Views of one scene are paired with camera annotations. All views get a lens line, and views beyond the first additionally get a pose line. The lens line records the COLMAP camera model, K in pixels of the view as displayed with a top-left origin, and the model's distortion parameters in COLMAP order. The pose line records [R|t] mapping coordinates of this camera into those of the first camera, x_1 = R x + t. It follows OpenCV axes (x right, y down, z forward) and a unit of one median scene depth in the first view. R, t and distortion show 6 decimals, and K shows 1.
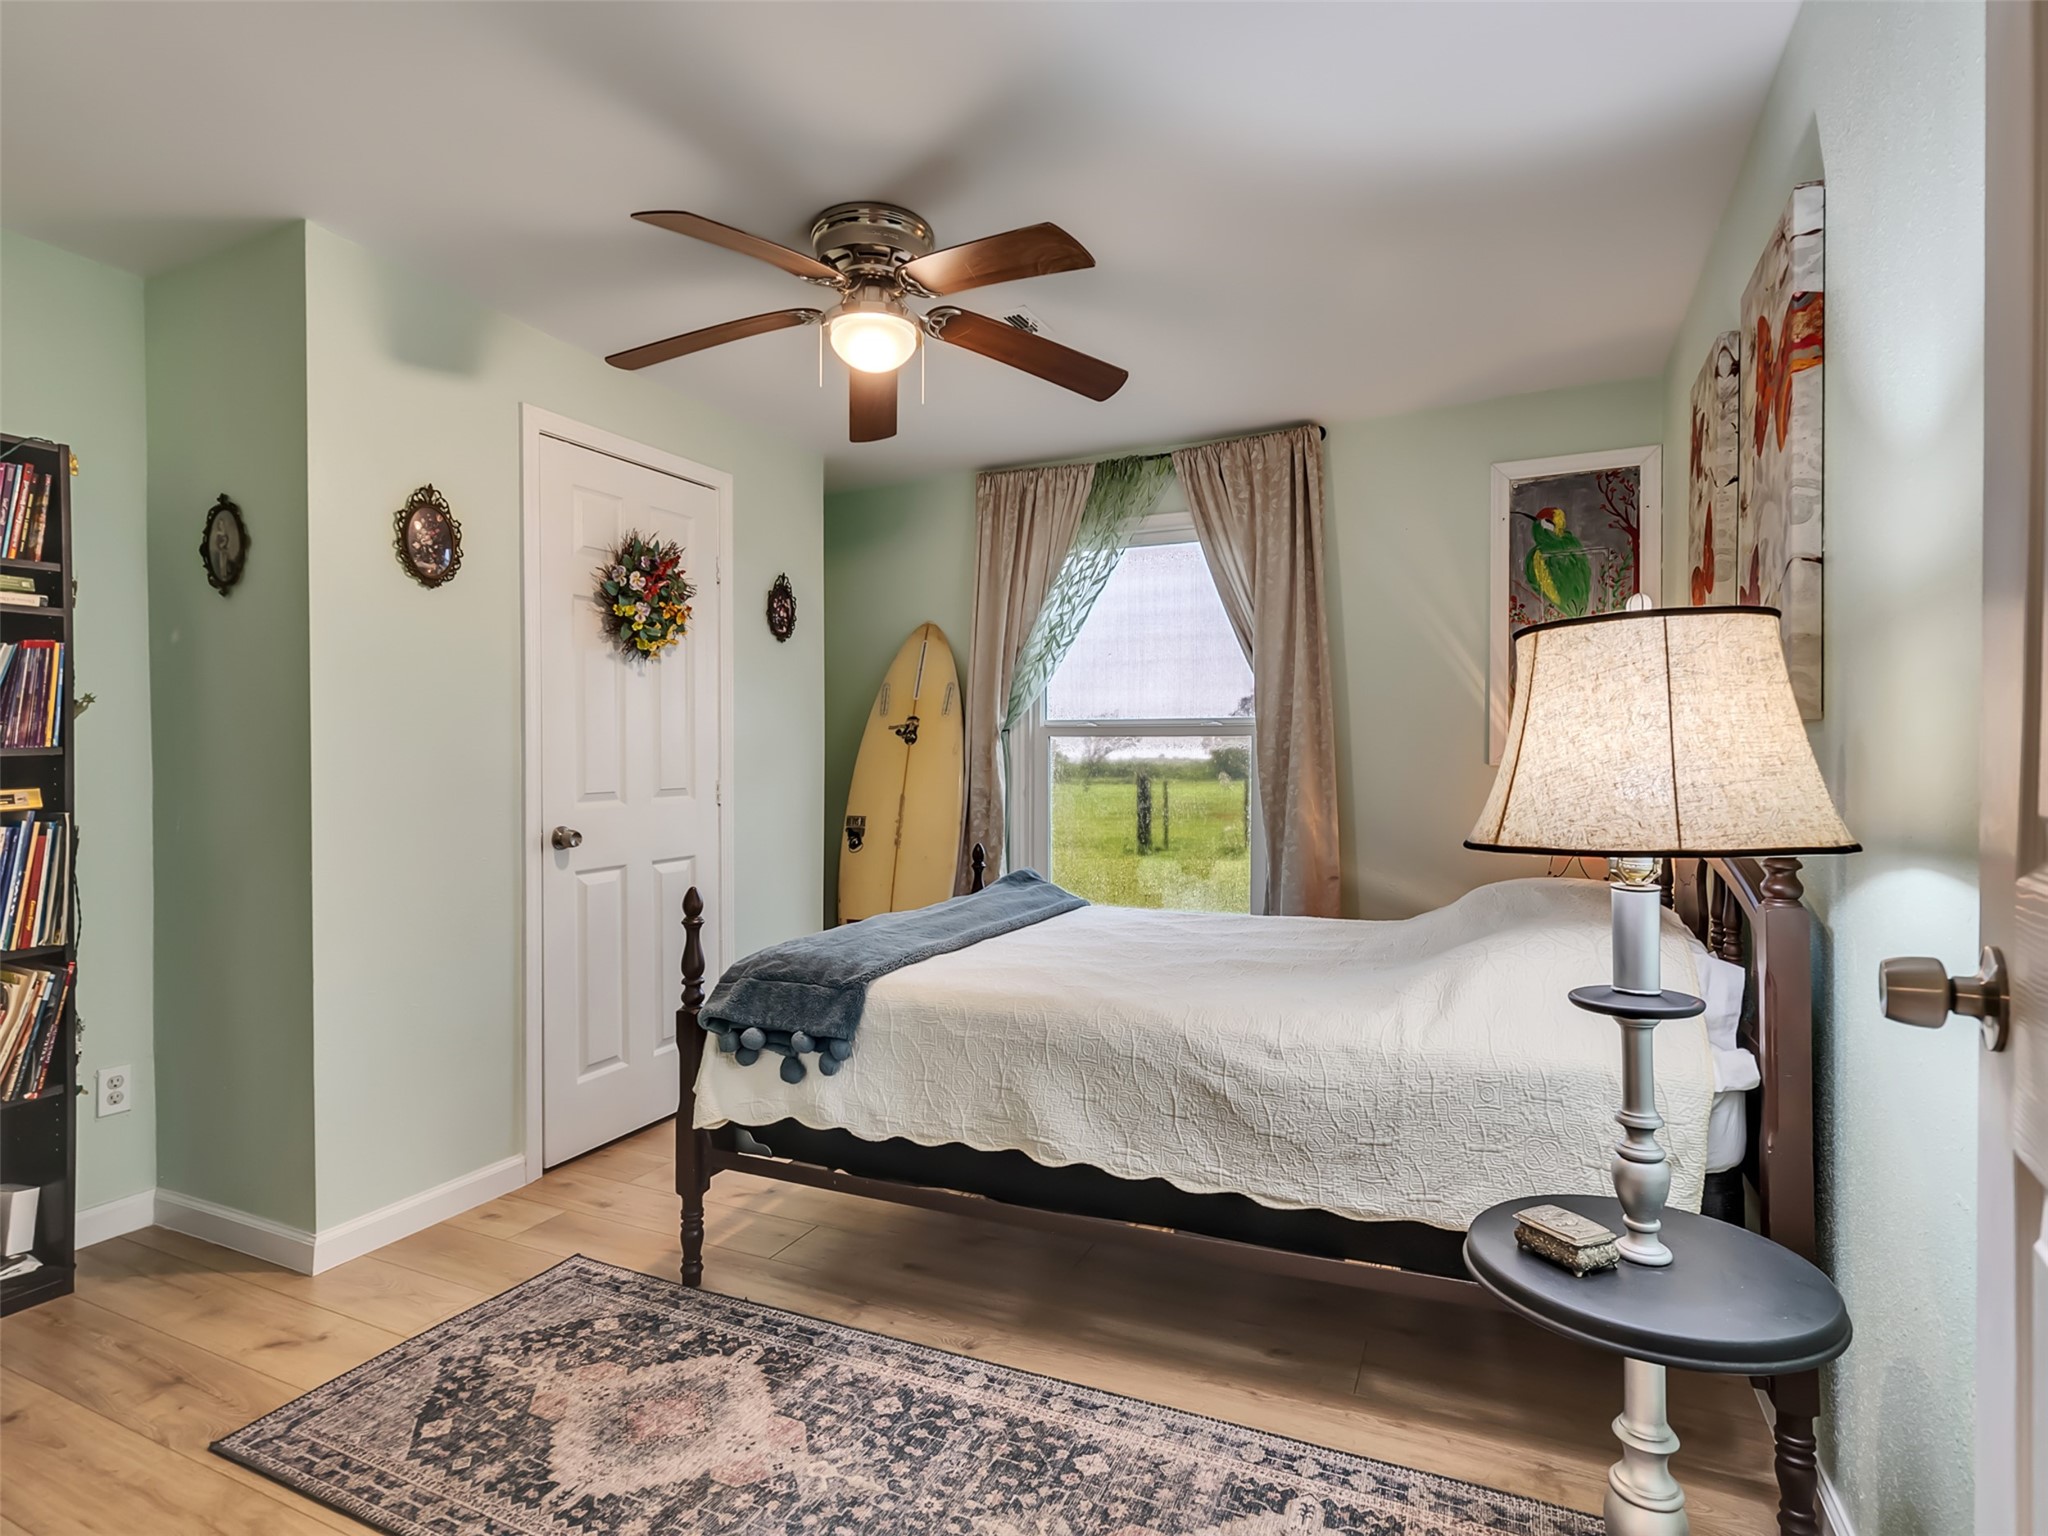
lens RADIAL K [[1052.1, 0, 1011.4], [0, 1052.1, 770.5], [0, 0, 1]] dist [-0.005375, 0.008668]
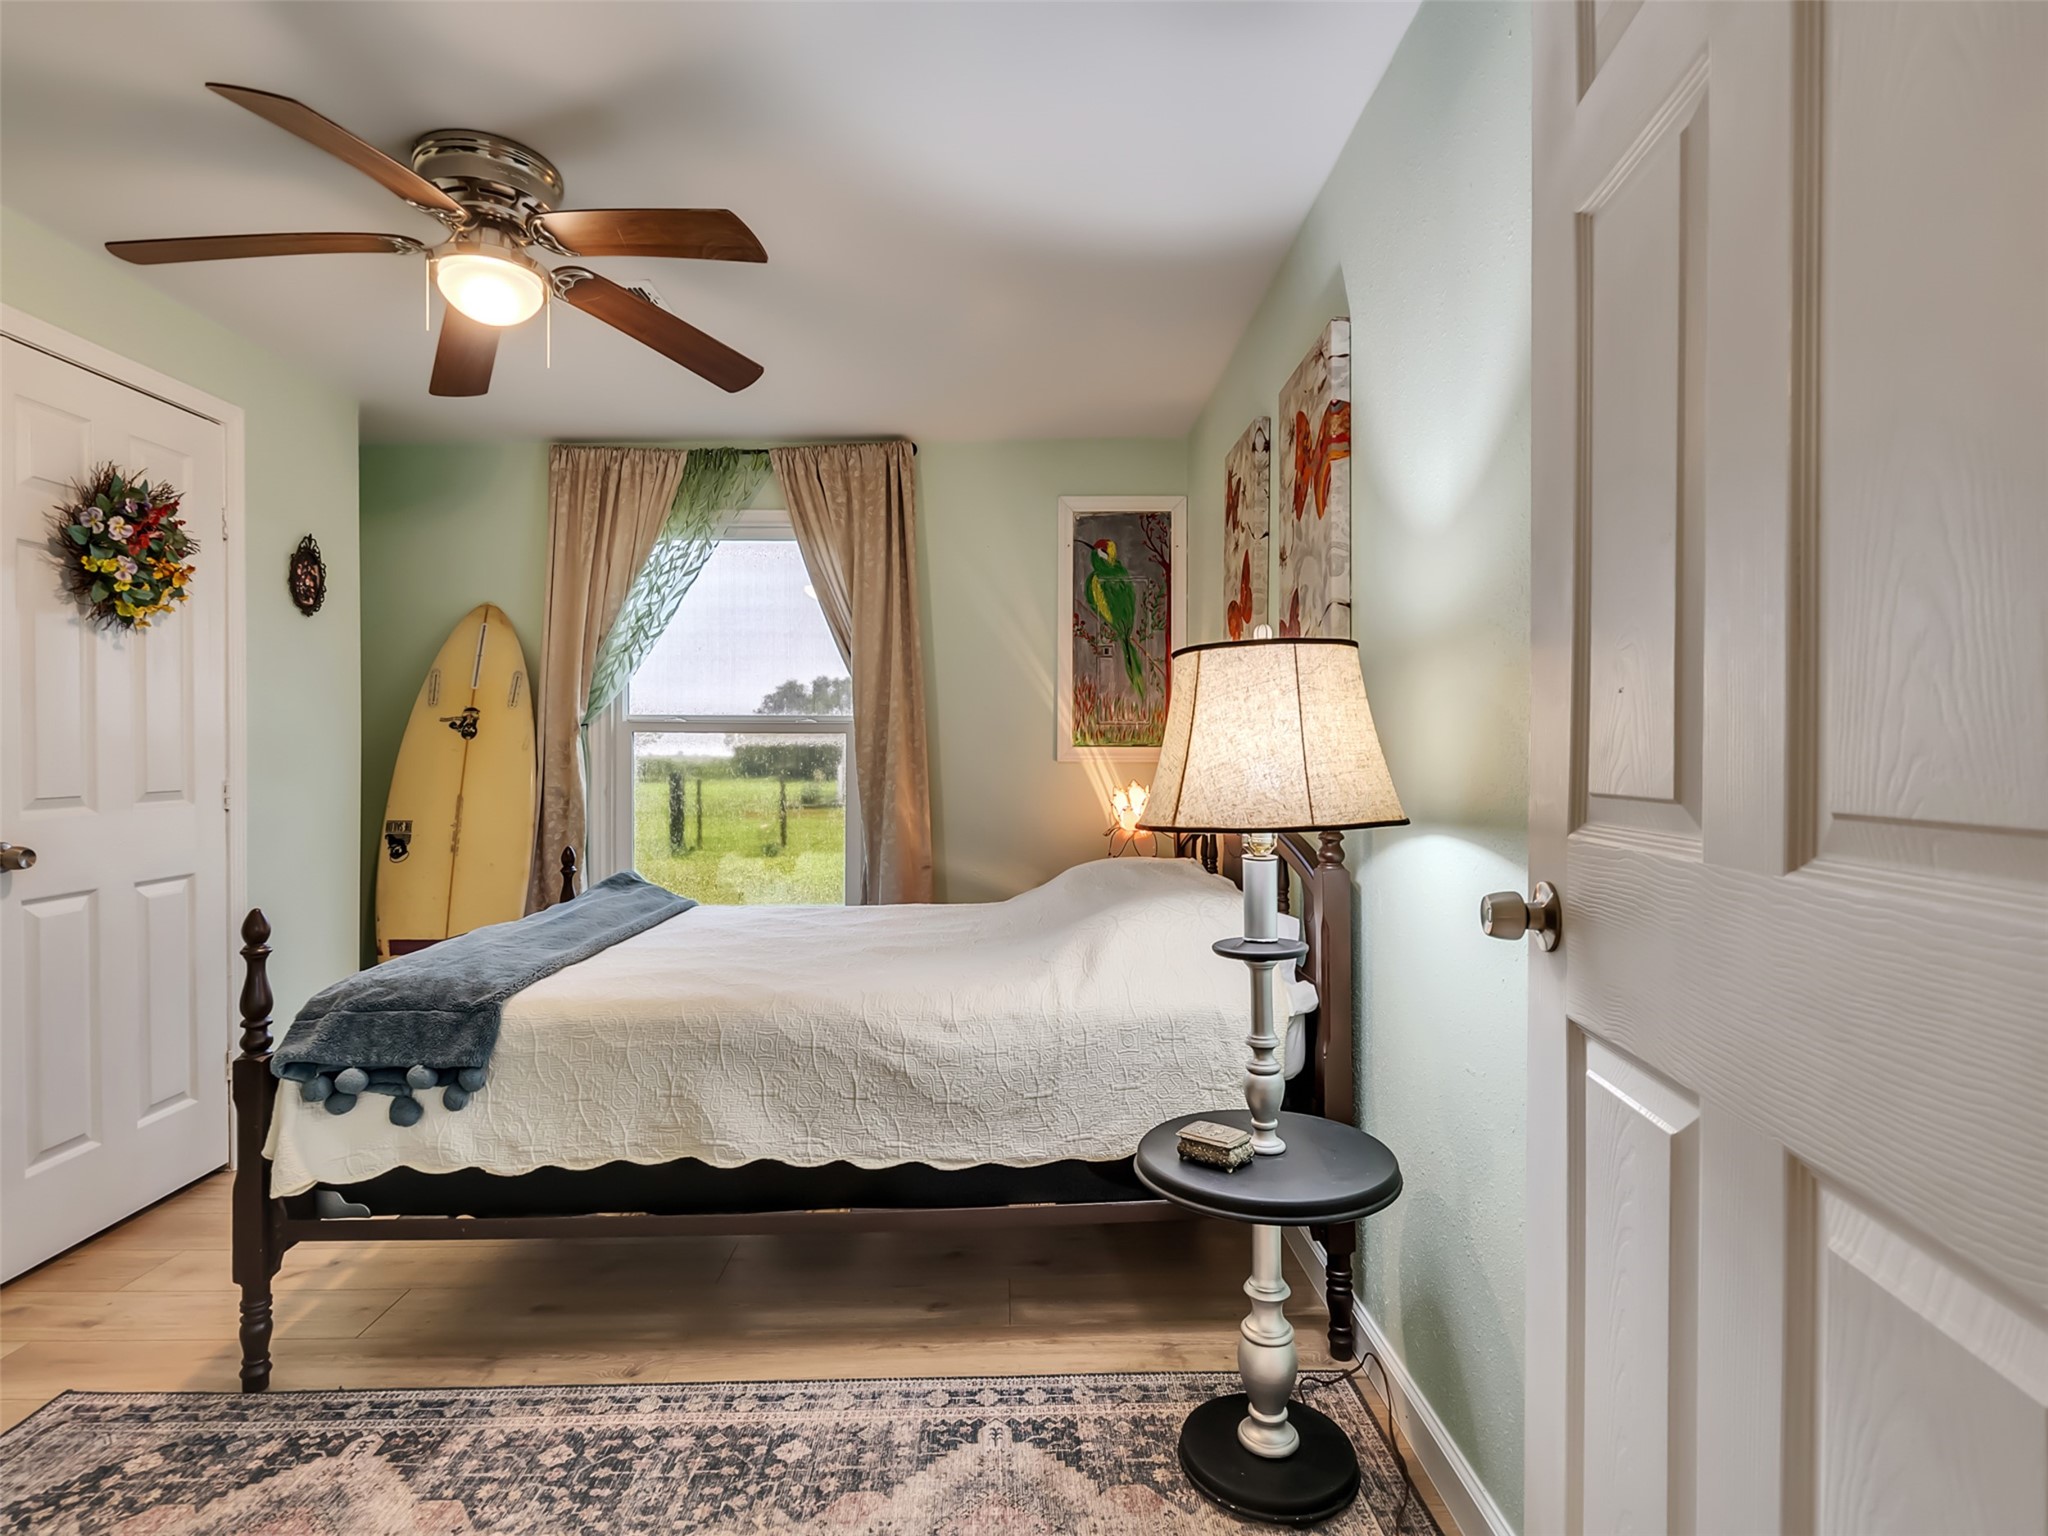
lens RADIAL K [[1050.2, 0, 1012.6], [0, 1050.2, 769.9], [0, 0, 1]] dist [-0.001789, 0.001745]
pose [[0.901171, -0.004074, 0.433445, -0.138846], [0.003173, 0.999991, 0.002801, 0.001236], [-0.433452, -0.001149, 0.901176, -0.002333]]
